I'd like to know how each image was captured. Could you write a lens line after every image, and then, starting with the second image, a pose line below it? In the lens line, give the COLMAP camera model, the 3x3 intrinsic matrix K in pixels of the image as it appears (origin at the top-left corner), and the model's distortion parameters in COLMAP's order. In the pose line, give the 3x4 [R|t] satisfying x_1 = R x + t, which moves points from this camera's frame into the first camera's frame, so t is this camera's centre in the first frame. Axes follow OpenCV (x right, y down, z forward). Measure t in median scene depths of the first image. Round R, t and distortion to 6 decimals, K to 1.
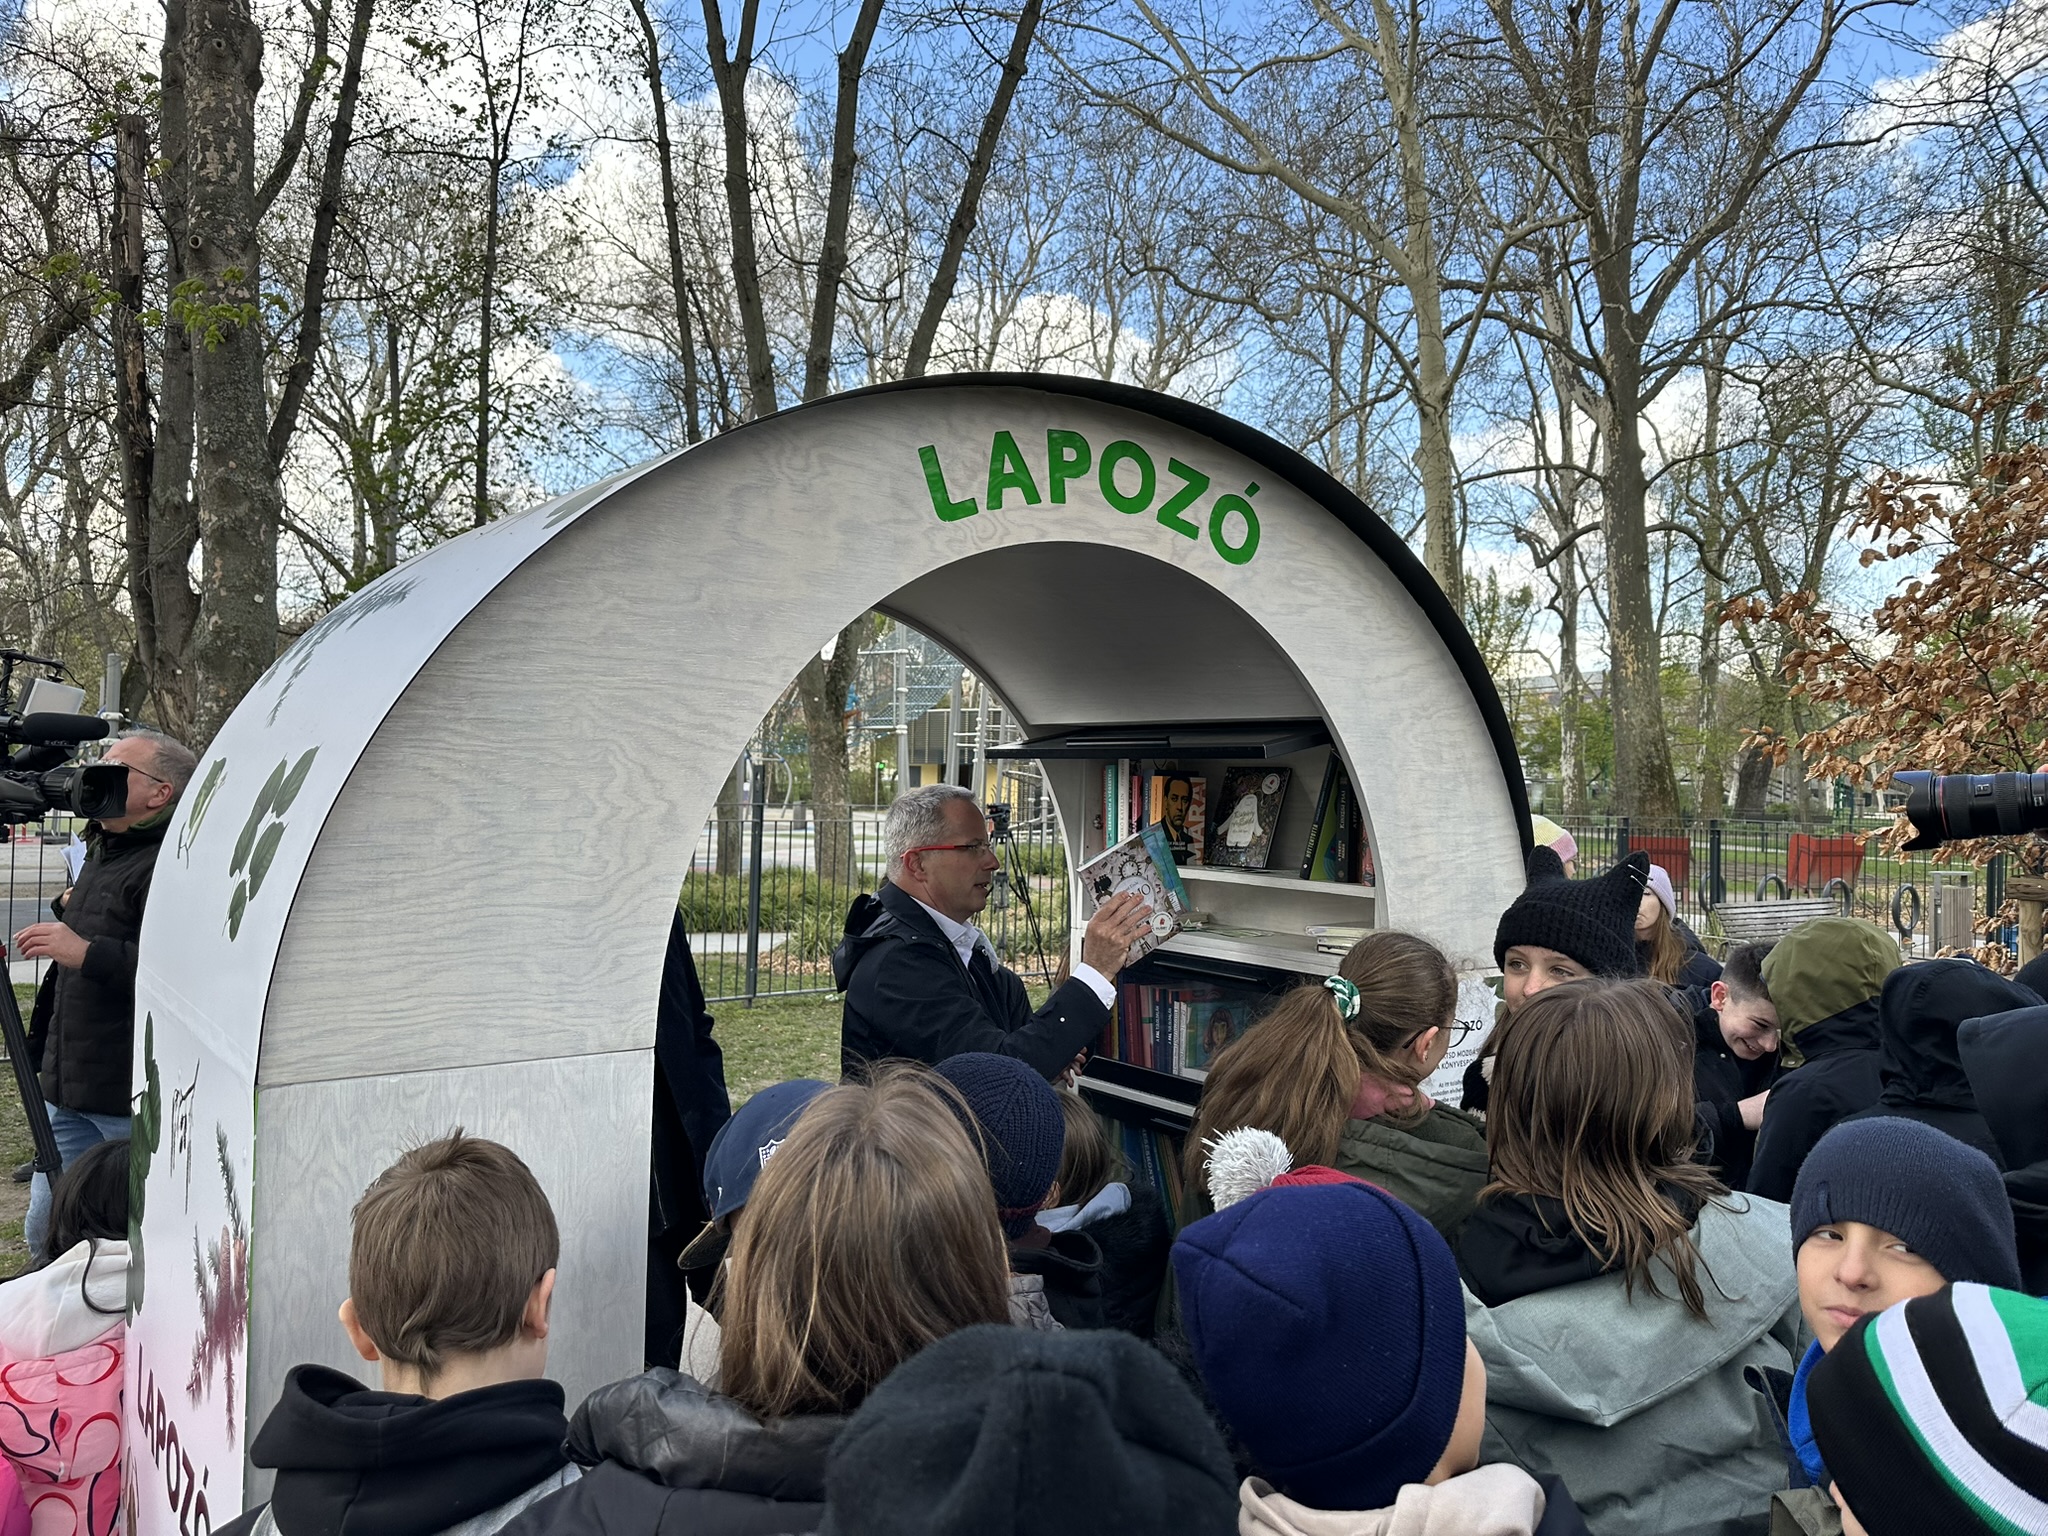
lens RADIAL K [[1424.0, 0, 997.7], [0, 1424.0, 767.4], [0, 0, 1]] dist [0.185591, -0.395357]
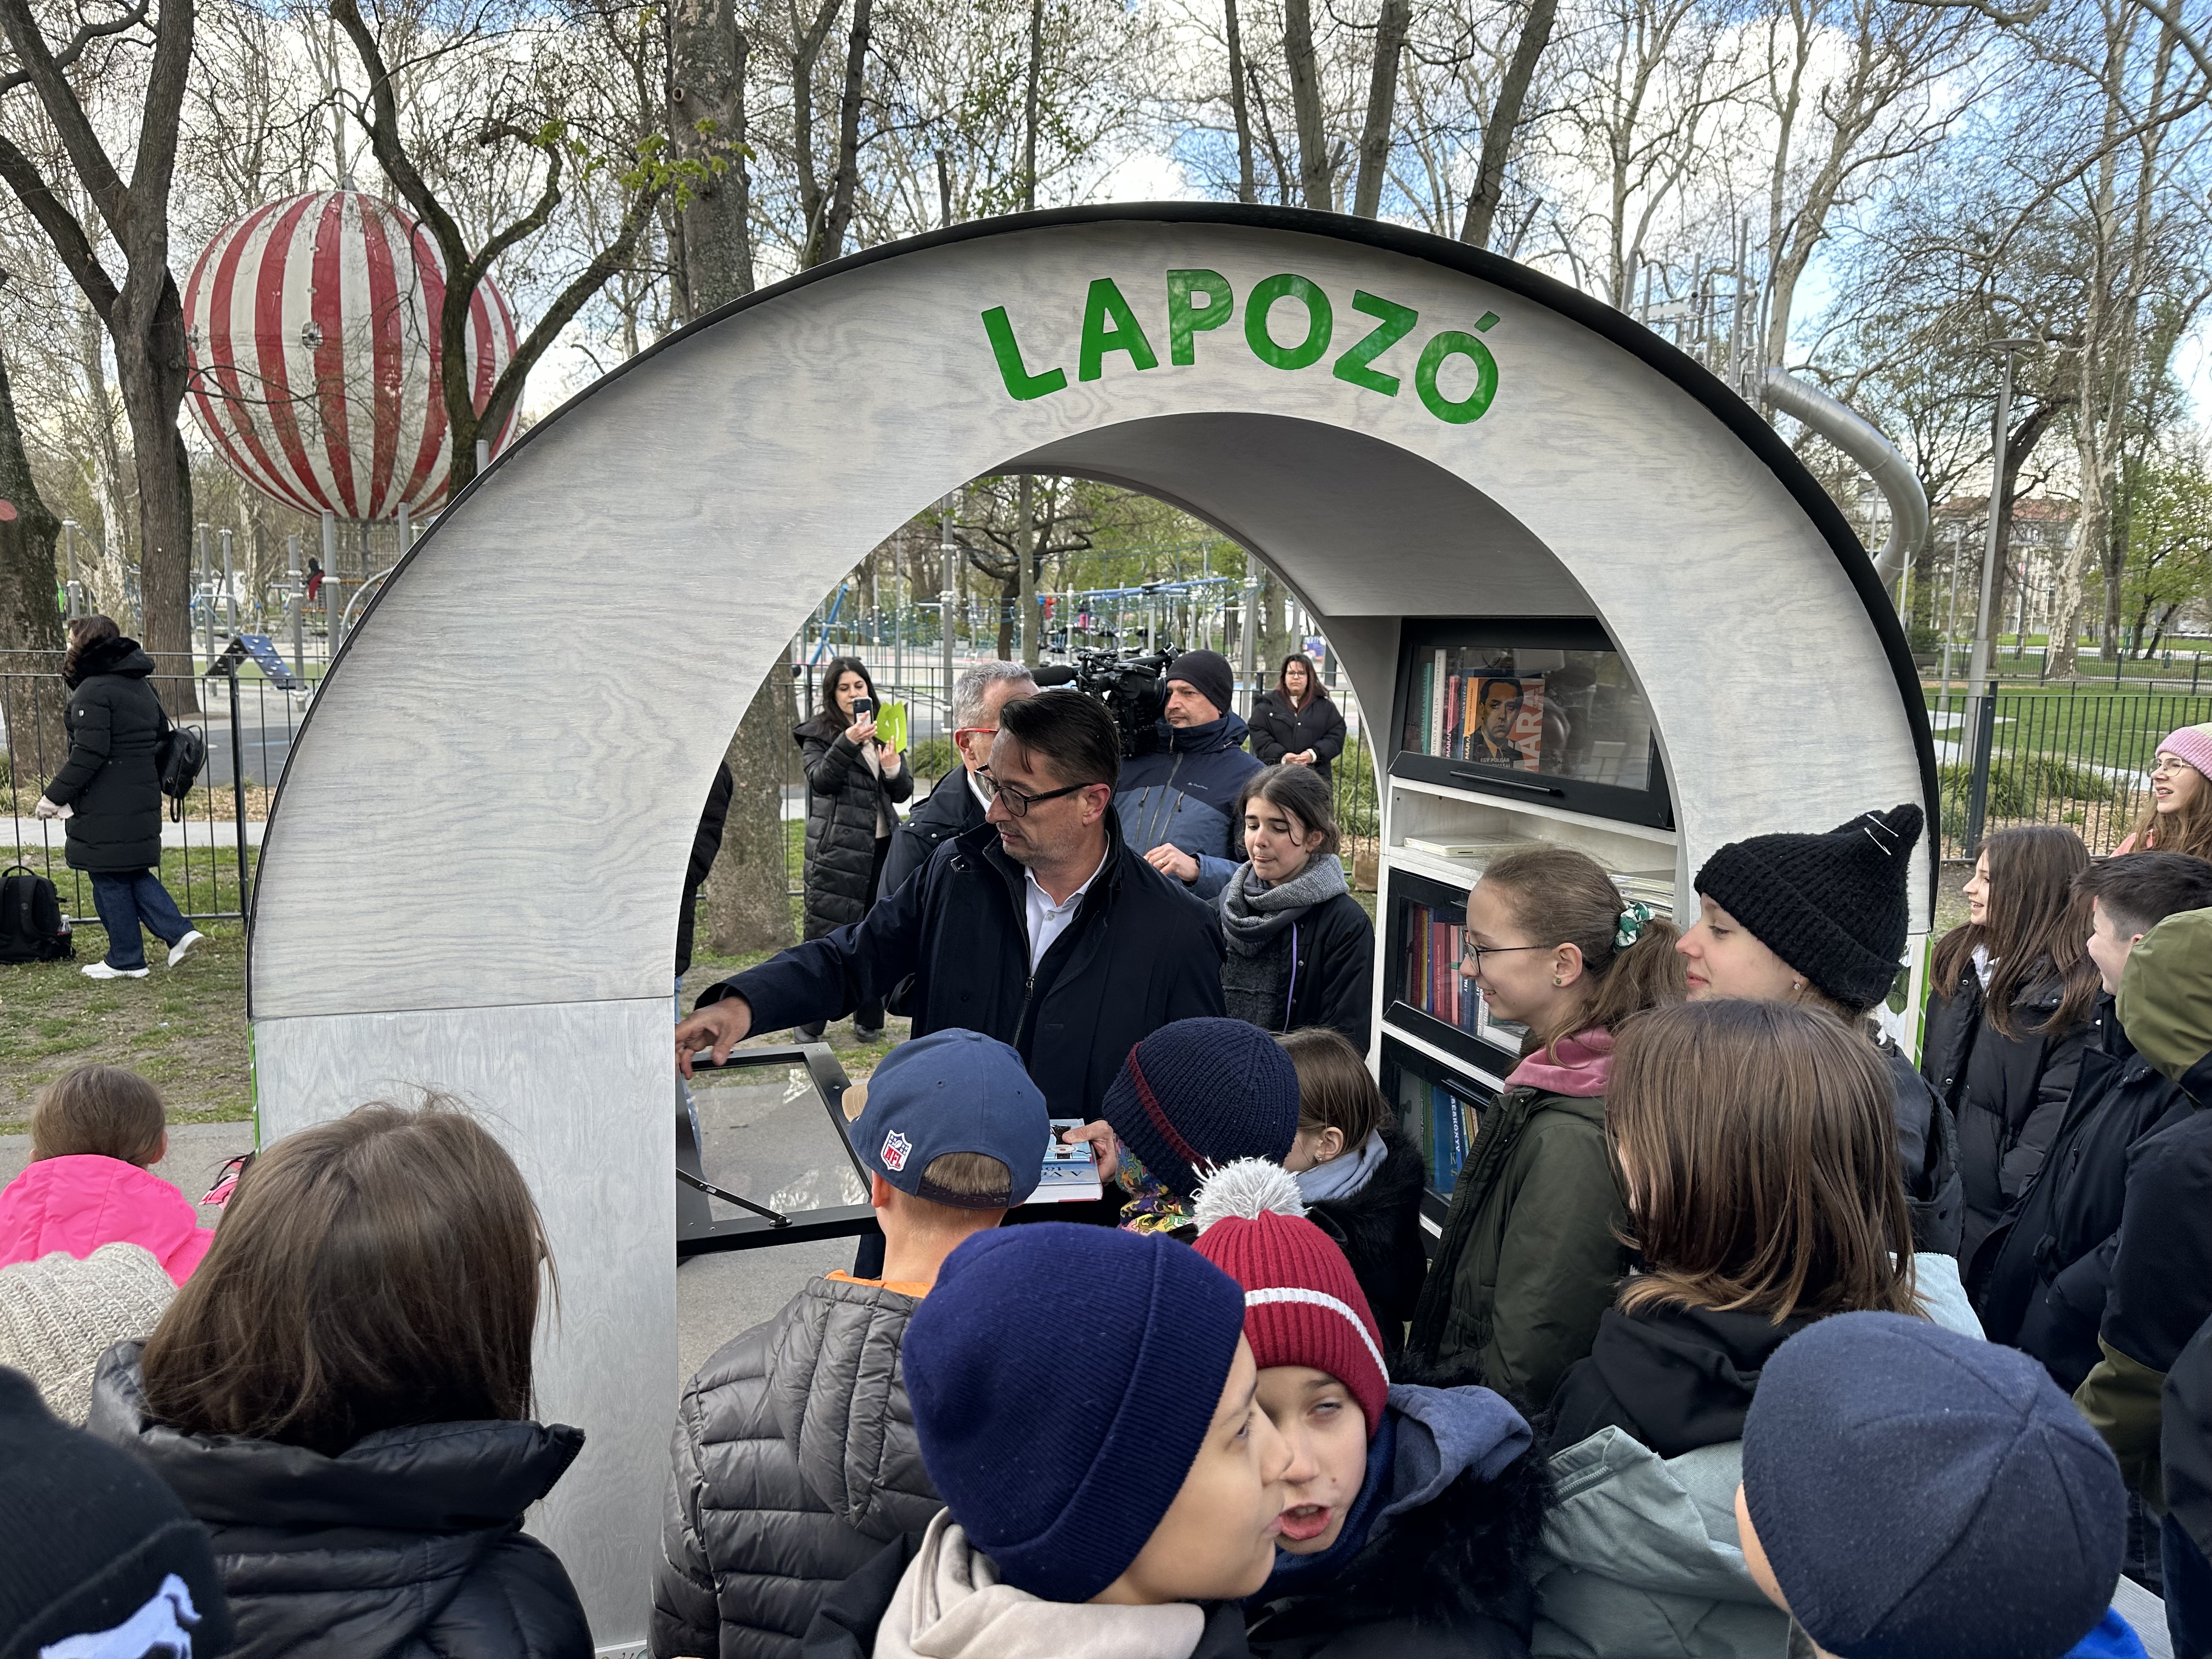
lens RADIAL K [[1527.9, 0, 1087.6], [0, 1527.9, 854.4], [0, 0, 1]] dist [0.116857, -0.149704]
pose [[0.942858, 0.045114, -0.330128, 0.195959], [0.005923, 0.988366, 0.151982, -0.029157], [0.333143, -0.145253, 0.931621, 0.085141]]
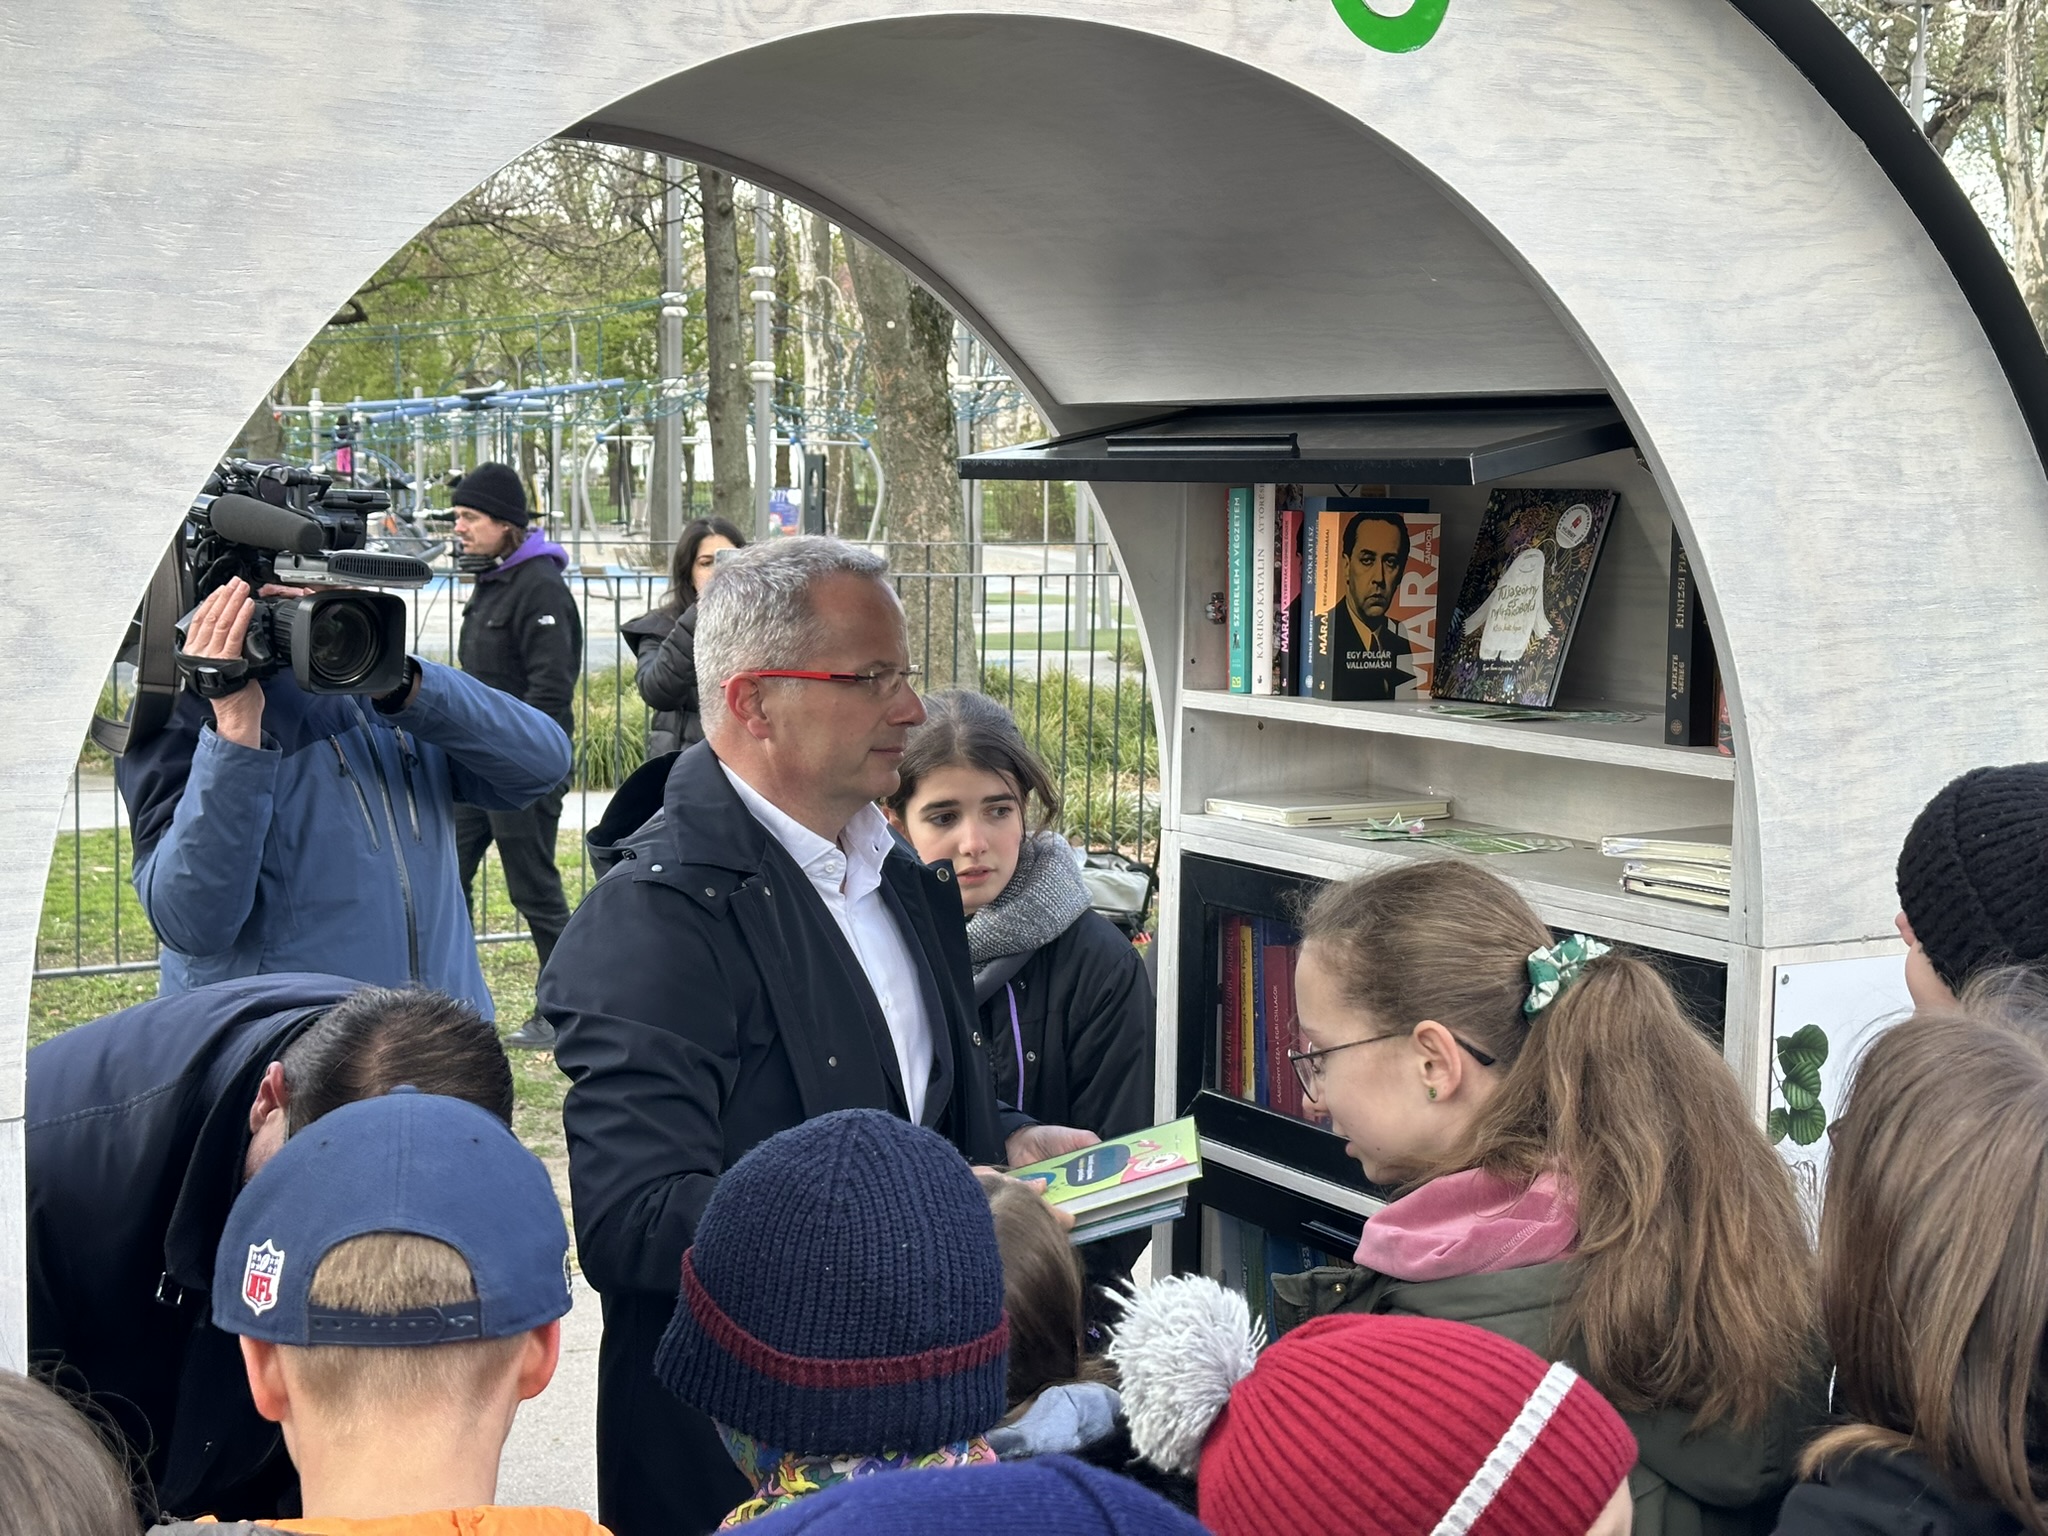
lens RADIAL K [[2834.6, 0, 1001.2], [0, 2834.6, 767.8], [0, 0, 1]] dist [0.166278, -0.275437]
pose [[0.993712, 0.002601, -0.111937, 0.107596], [0.009763, 0.993910, 0.109765, -0.013721], [0.111540, -0.110167, 0.987635, 0.054770]]
